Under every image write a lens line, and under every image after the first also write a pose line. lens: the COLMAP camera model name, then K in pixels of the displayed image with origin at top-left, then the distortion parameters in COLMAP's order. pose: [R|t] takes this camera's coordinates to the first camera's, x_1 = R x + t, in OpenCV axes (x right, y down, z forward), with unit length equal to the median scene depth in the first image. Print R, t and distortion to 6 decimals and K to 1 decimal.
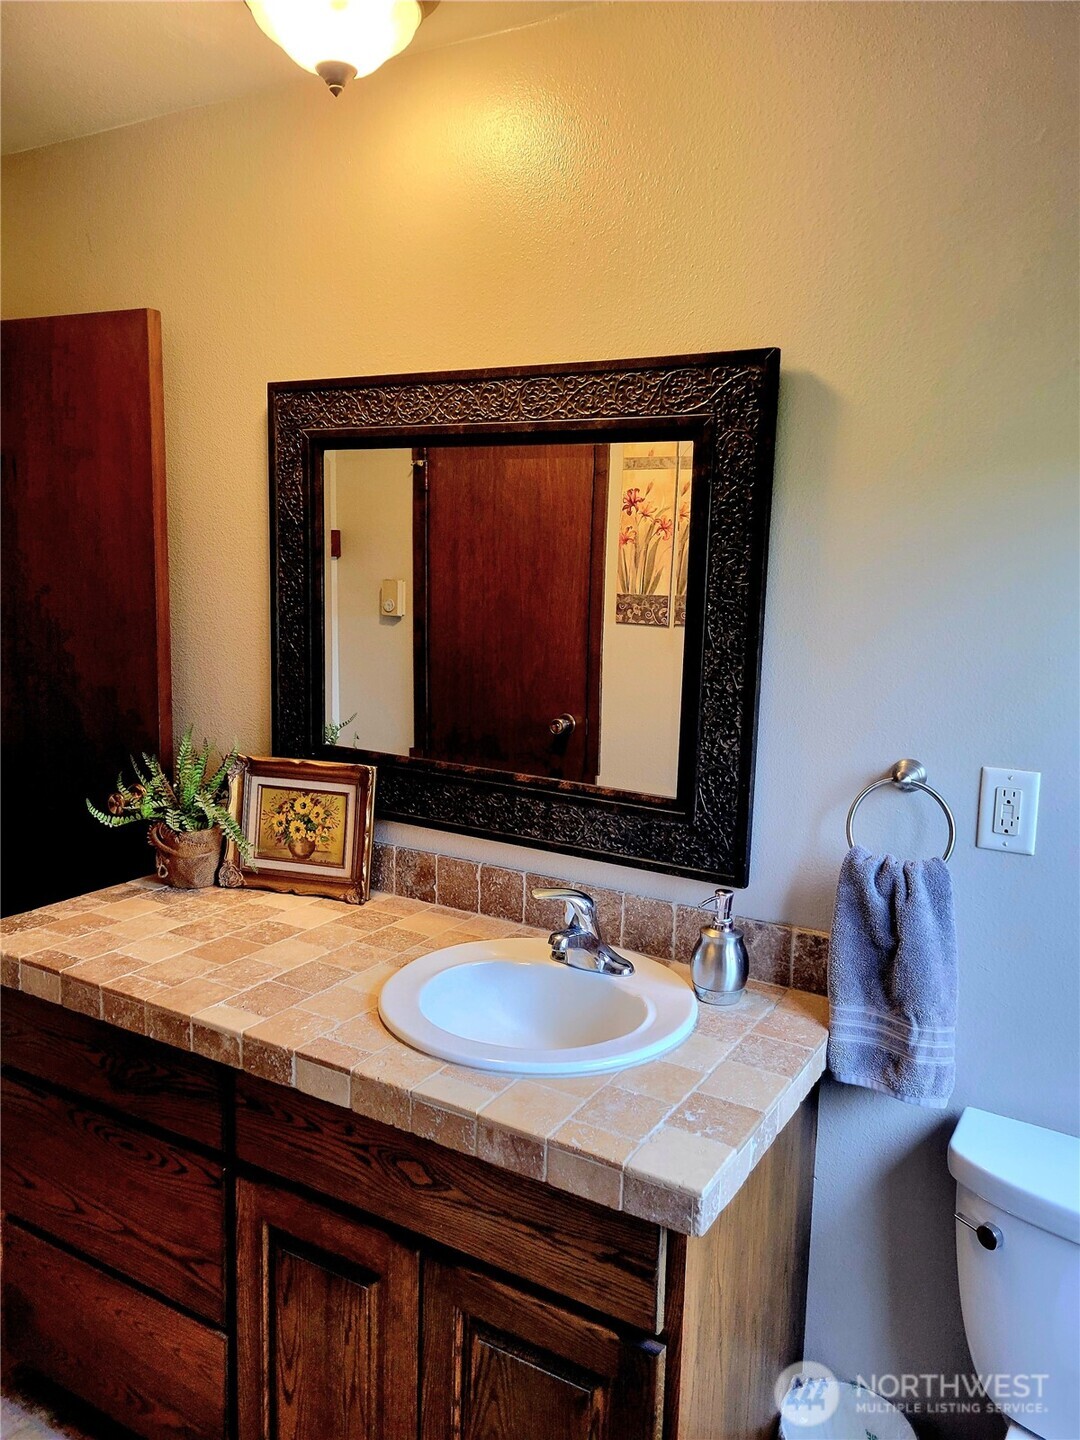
lens RADIAL K [[1105.9, 0, 540.0], [0, 1105.9, 720.0], [0, 0, 1]] dist [0.036041, -0.006212]
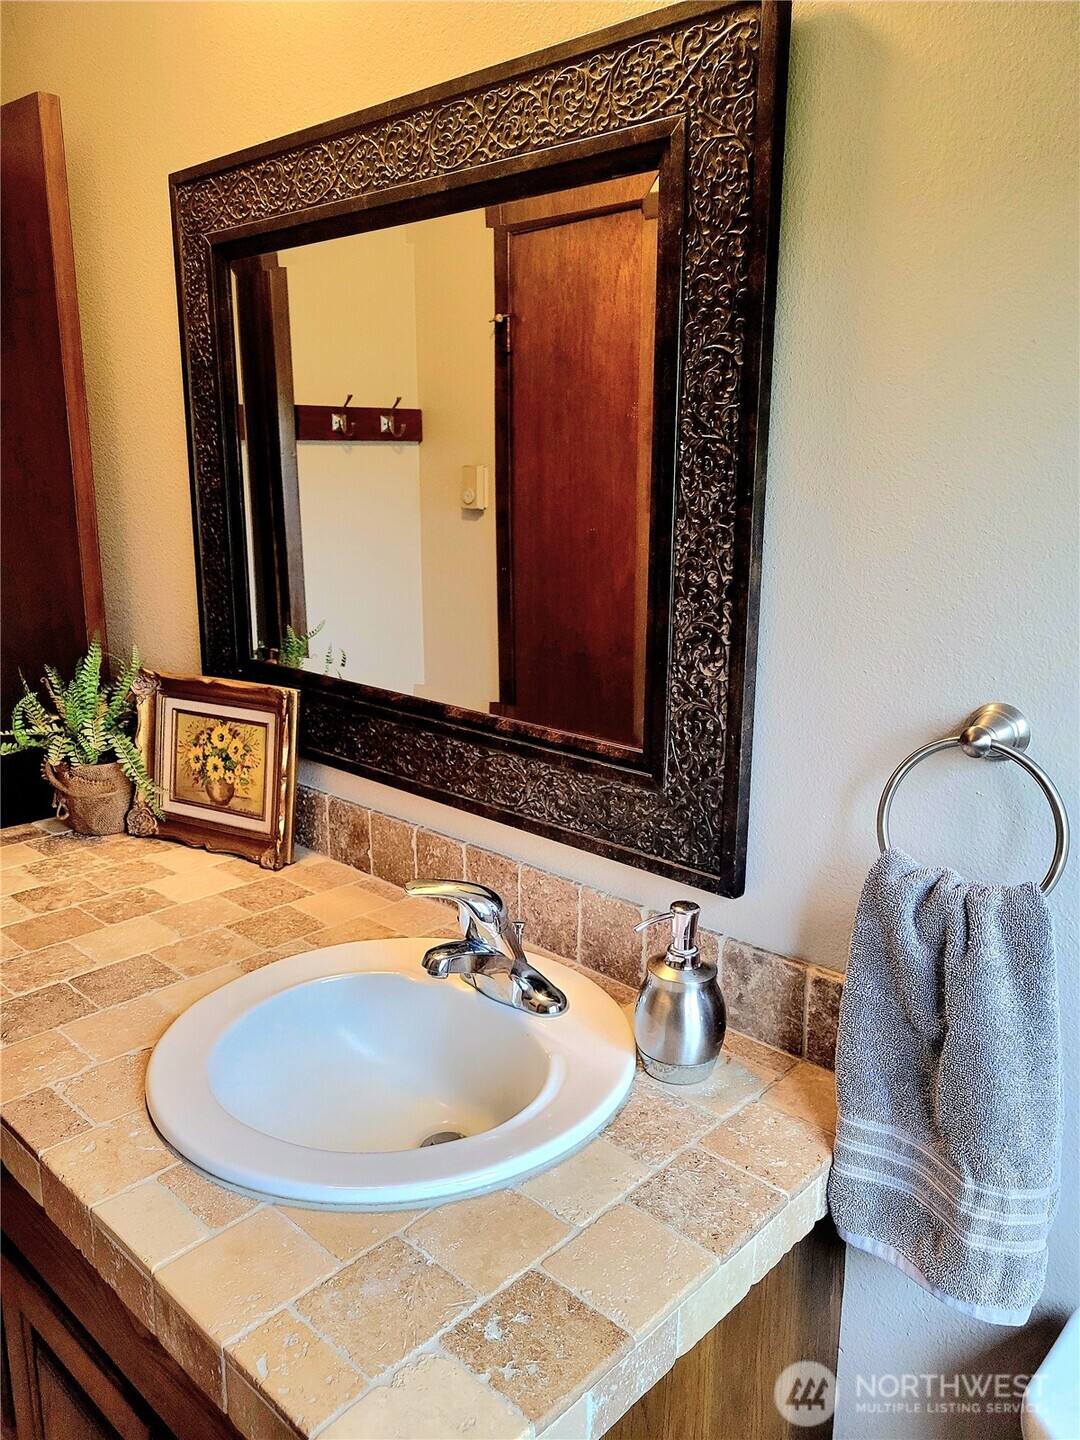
lens RADIAL K [[1099.7, 0, 534.0], [0, 1099.7, 712.4], [0, 0, 1]] dist [0.029034, -0.006893]
pose [[0.974604, 0.029401, -0.221996, 0.198504], [-0.014138, 0.997444, 0.070034, 0.003123], [0.223488, -0.065117, 0.972529, 0.349258]]
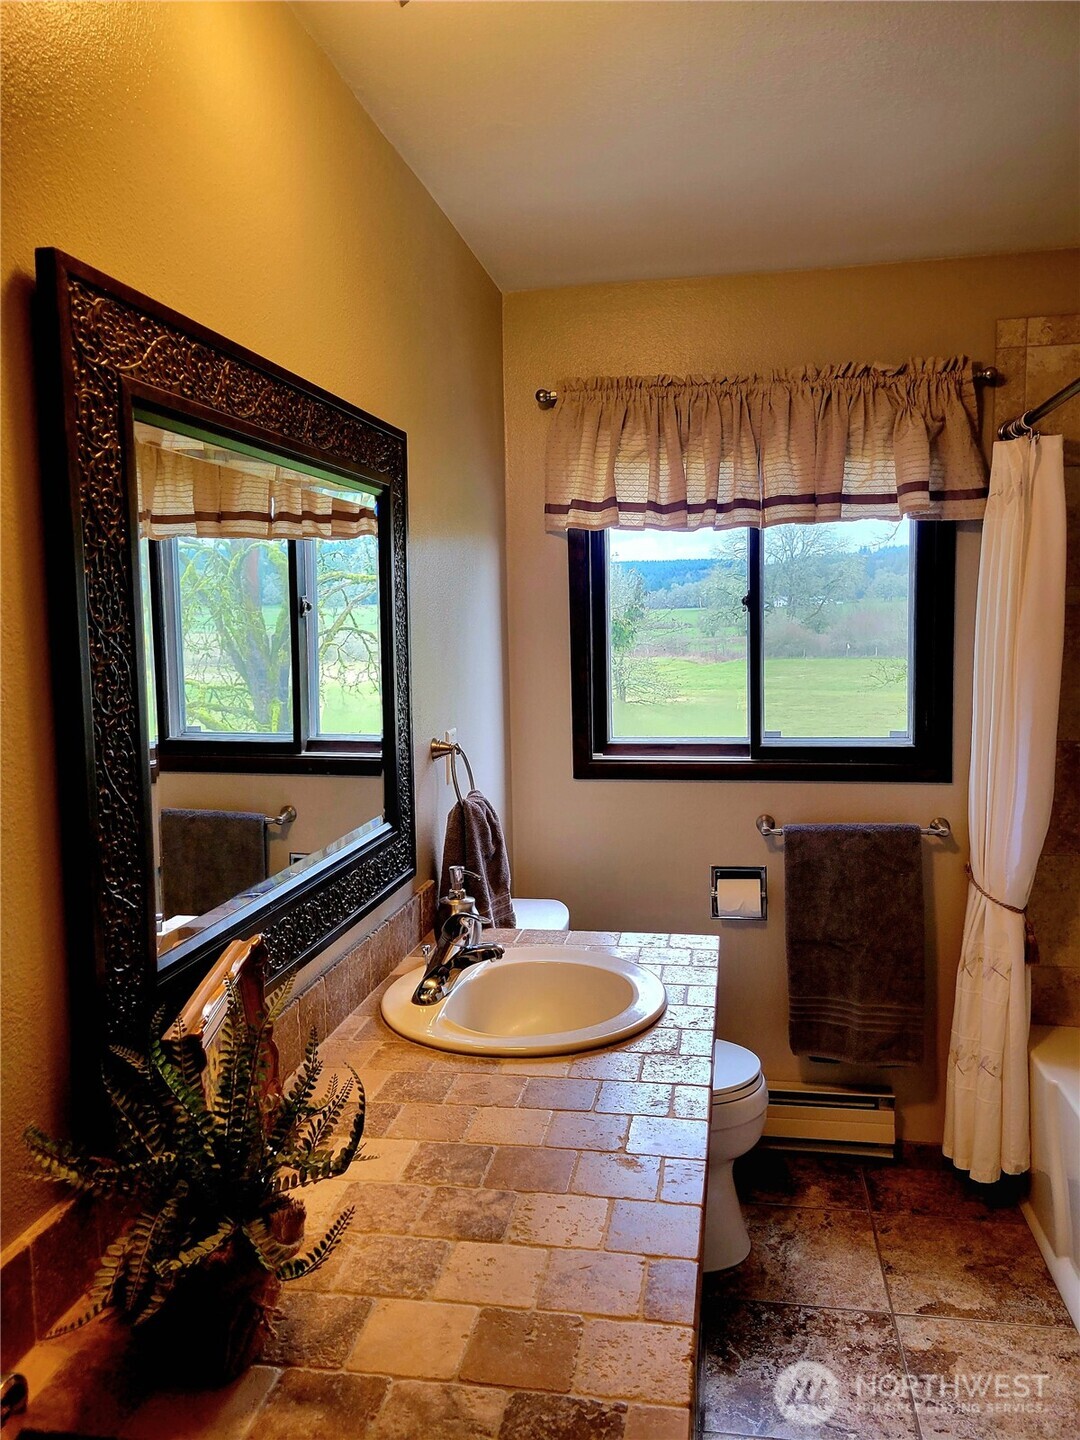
lens RADIAL K [[1105.9, 0, 540.0], [0, 1105.9, 720.0], [0, 0, 1]] dist [0.036041, -0.006212]
pose [[-0.360373, -0.109765, 0.926328, -0.907086], [0.158387, 0.971432, 0.176727, -0.193682], [-0.919263, 0.210406, -0.332693, 1.167231]]
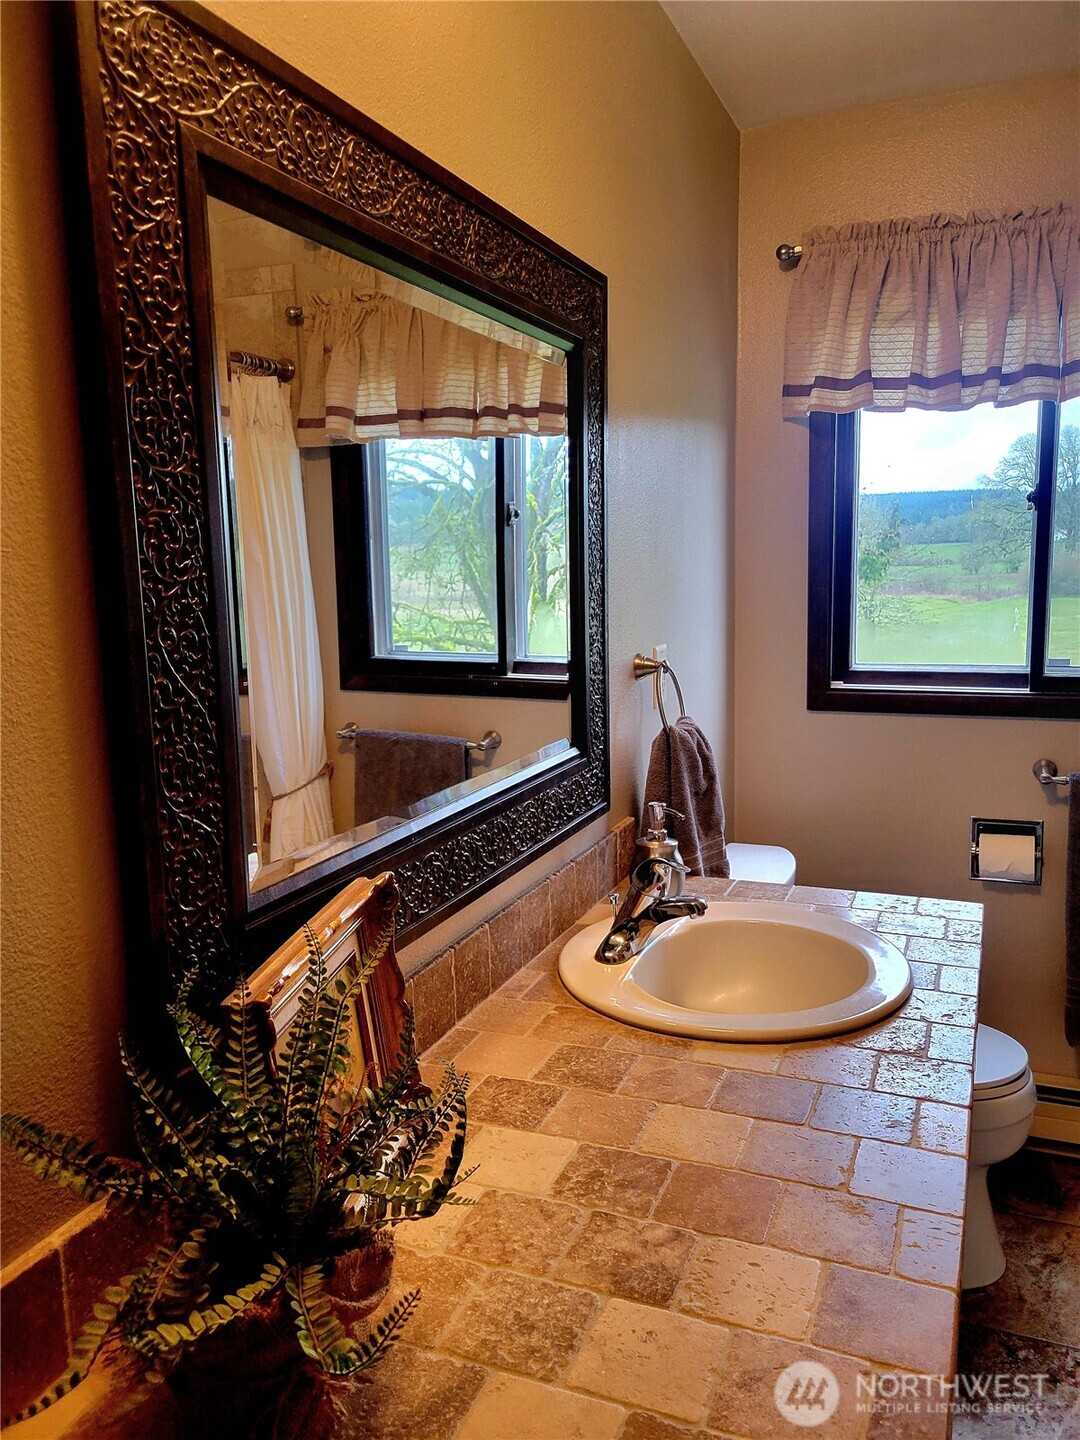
lens RADIAL K [[1105.9, 0, 540.0], [0, 1105.9, 720.0], [0, 0, 1]] dist [0.036041, -0.006212]
pose [[-0.151806, -0.169167, 0.973826, -0.748514], [0.173953, 0.965294, 0.194802, -0.134302], [-0.972983, 0.198972, -0.117111, 1.095759]]
